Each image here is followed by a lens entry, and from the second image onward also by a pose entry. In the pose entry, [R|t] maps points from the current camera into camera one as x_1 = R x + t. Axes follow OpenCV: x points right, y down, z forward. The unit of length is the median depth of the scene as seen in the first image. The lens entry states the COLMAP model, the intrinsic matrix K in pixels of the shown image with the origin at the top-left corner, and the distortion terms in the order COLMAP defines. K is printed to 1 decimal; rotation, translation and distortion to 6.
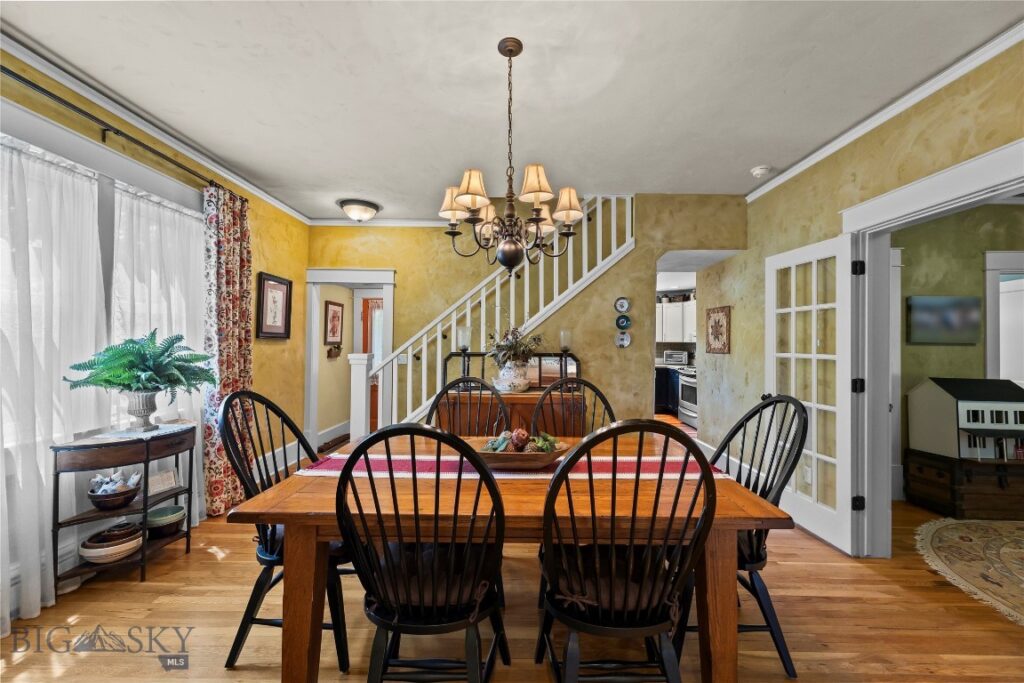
lens RADIAL K [[412.3, 0, 509.3], [0, 412.3, 338.7], [0, 0, 1]] dist [0.000672, 0.000472]
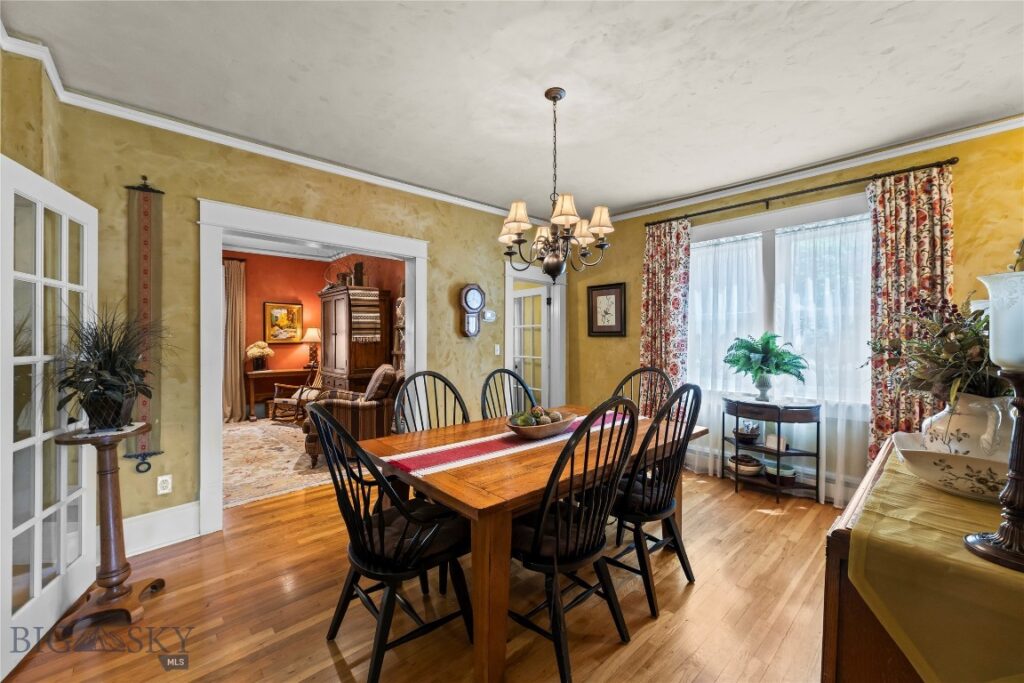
lens RADIAL K [[412.3, 0, 519.4], [0, 412.3, 338.5], [0, 0, 1]] dist [0.000672, 0.000472]
pose [[-0.723397, -0.005782, -0.690408, 0.488300], [0.002085, 0.999942, -0.010559, 0.012683], [0.690429, -0.009077, -0.723343, 0.972607]]
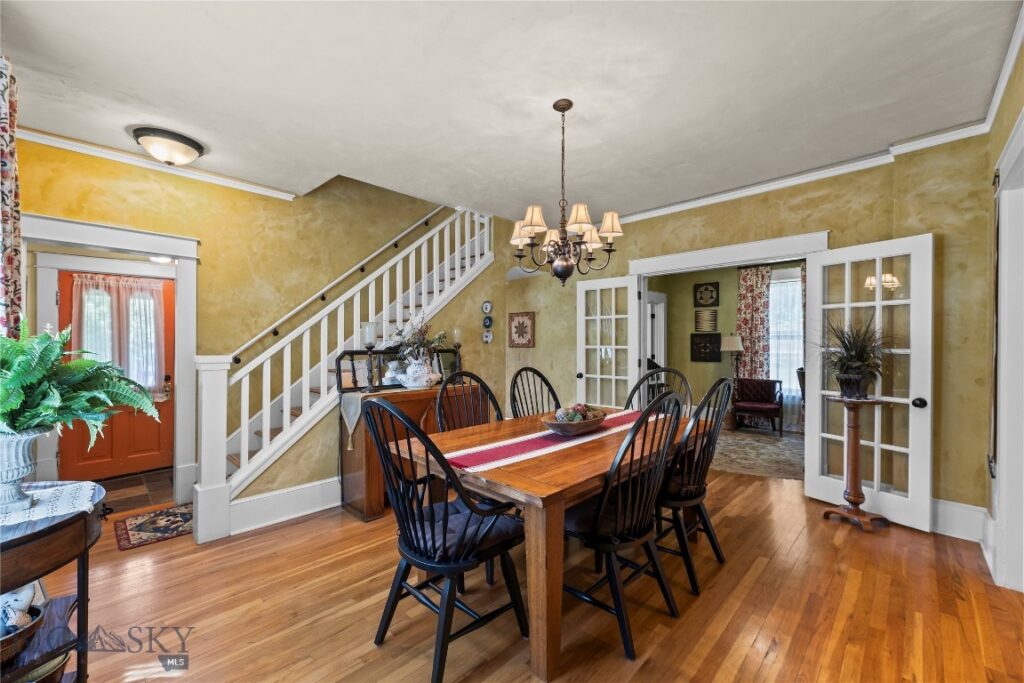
lens RADIAL K [[412.3, 0, 519.1], [0, 412.3, 343.0], [0, 0, 1]] dist [0.000672, 0.000472]
pose [[0.690274, -0.008687, 0.723496, -0.546519], [-0.002784, 0.999889, 0.014662, 0.003086], [-0.723543, -0.012135, 0.690173, 0.116848]]
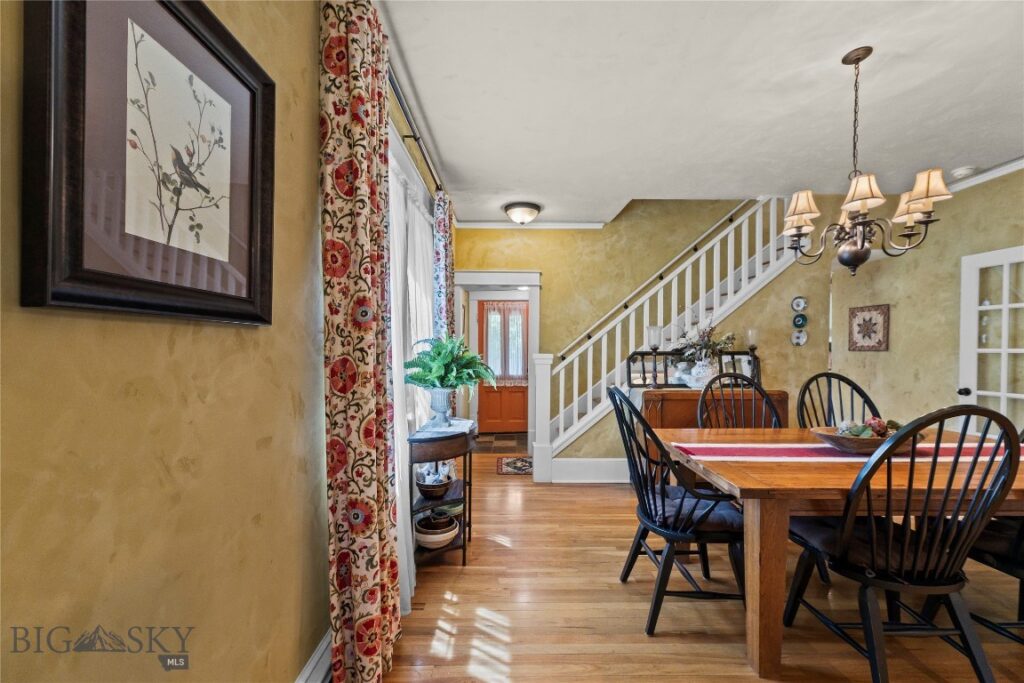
lens RADIAL K [[412.3, 0, 507.0], [0, 412.3, 355.4], [0, 0, 1]] dist [0.000672, 0.000472]
pose [[0.999948, -0.008232, 0.005937, -0.485257], [0.008033, 0.999431, 0.032771, 0.007193], [-0.006203, -0.032722, 0.999445, -0.032762]]
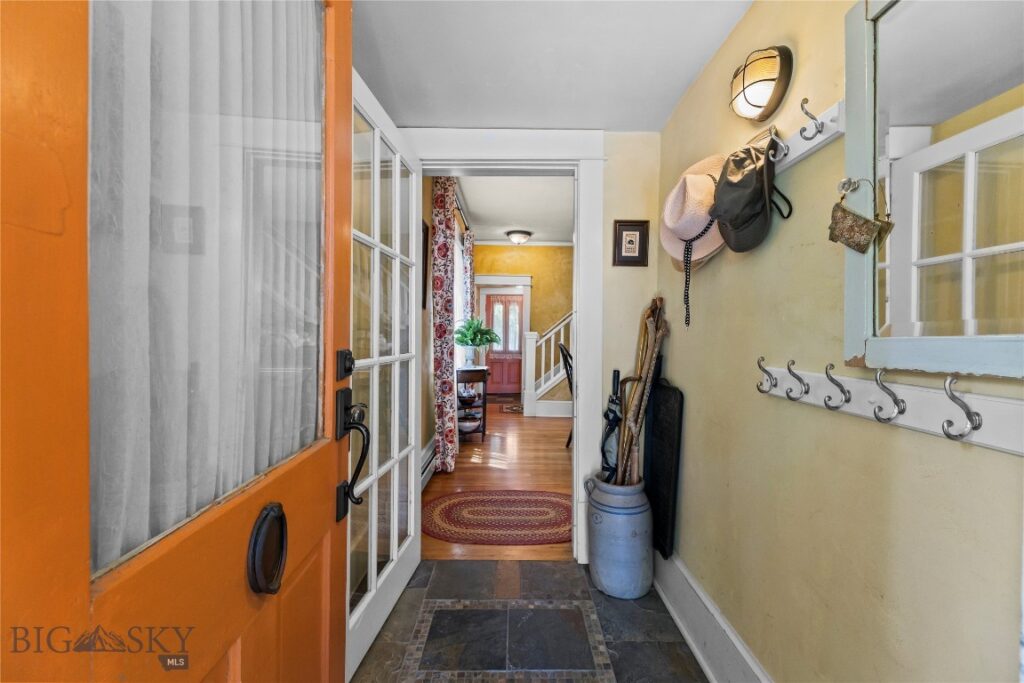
lens RADIAL K [[412.3, 0, 510.2], [0, 412.3, 337.9], [0, 0, 1]] dist [0.000672, 0.000472]
pose [[0.999903, 0.003743, 0.013436, -0.489434], [-0.003960, 0.999861, 0.016169, 0.037816], [-0.013374, -0.016221, 0.999779, -0.599101]]
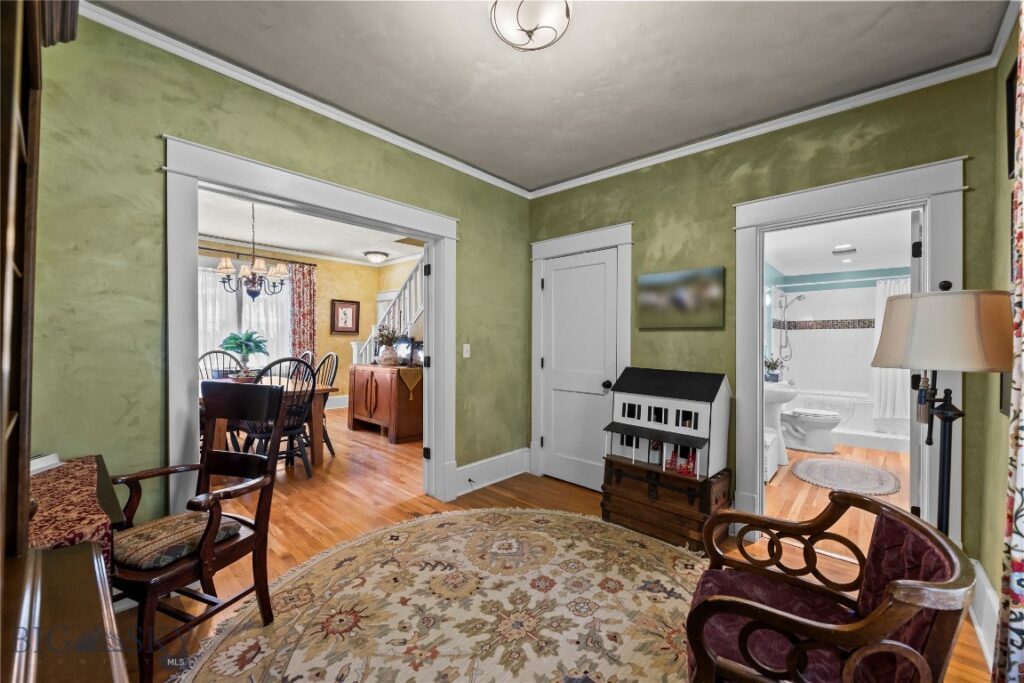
lens RADIAL K [[412.3, 0, 519.0], [0, 412.3, 344.9], [0, 0, 1]] dist [0.000672, 0.000472]
pose [[0.742197, 0.005588, -0.670158, 1.359431], [0.002818, 0.999930, 0.011458, 0.033940], [0.670176, -0.010393, 0.742130, 0.174328]]
